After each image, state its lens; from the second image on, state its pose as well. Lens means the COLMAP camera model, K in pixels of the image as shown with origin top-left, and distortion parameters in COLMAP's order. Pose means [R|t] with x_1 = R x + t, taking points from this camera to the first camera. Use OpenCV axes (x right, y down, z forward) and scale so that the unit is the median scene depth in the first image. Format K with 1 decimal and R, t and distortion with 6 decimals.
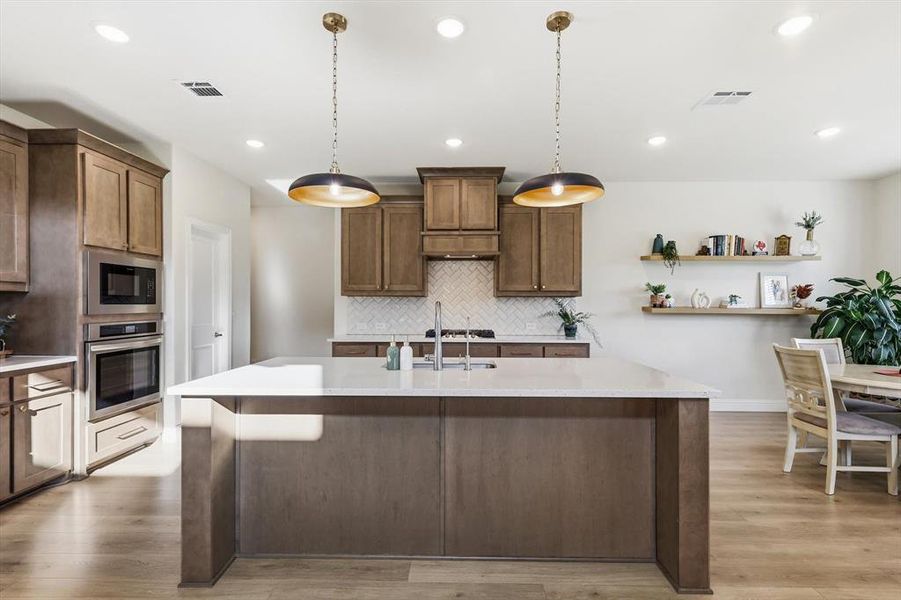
lens RADIAL K [[416.5, 0, 465.3], [0, 416.5, 305.2], [0, 0, 1]] dist [0.000685, 0.000146]
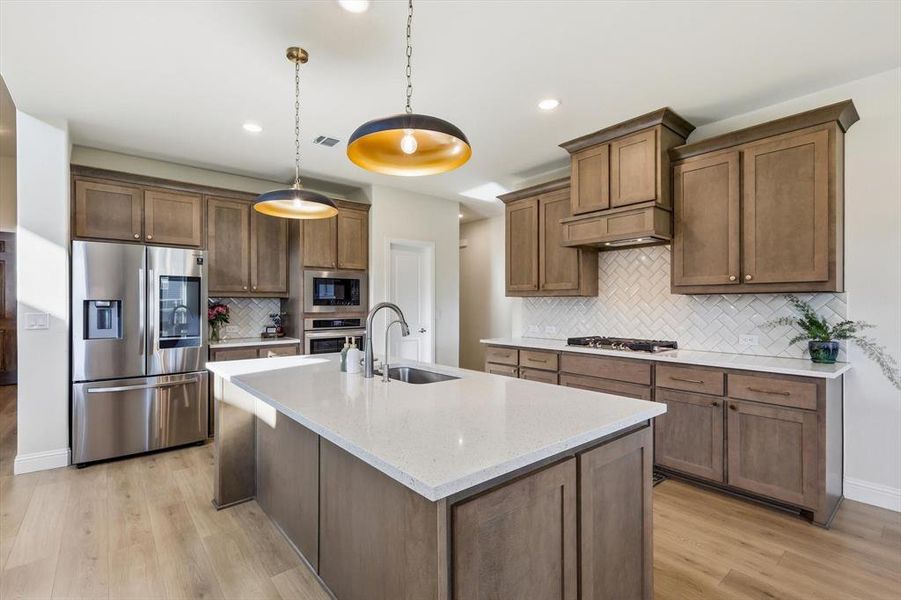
lens RADIAL K [[416.5, 0, 450.0], [0, 416.5, 304.1], [0, 0, 1]] dist [0.000685, 0.000146]
pose [[0.648255, -0.001422, -0.761422, 0.382383], [-0.000300, 0.999998, -0.002124, -0.003000], [0.761424, 0.001605, 0.648253, 0.276897]]
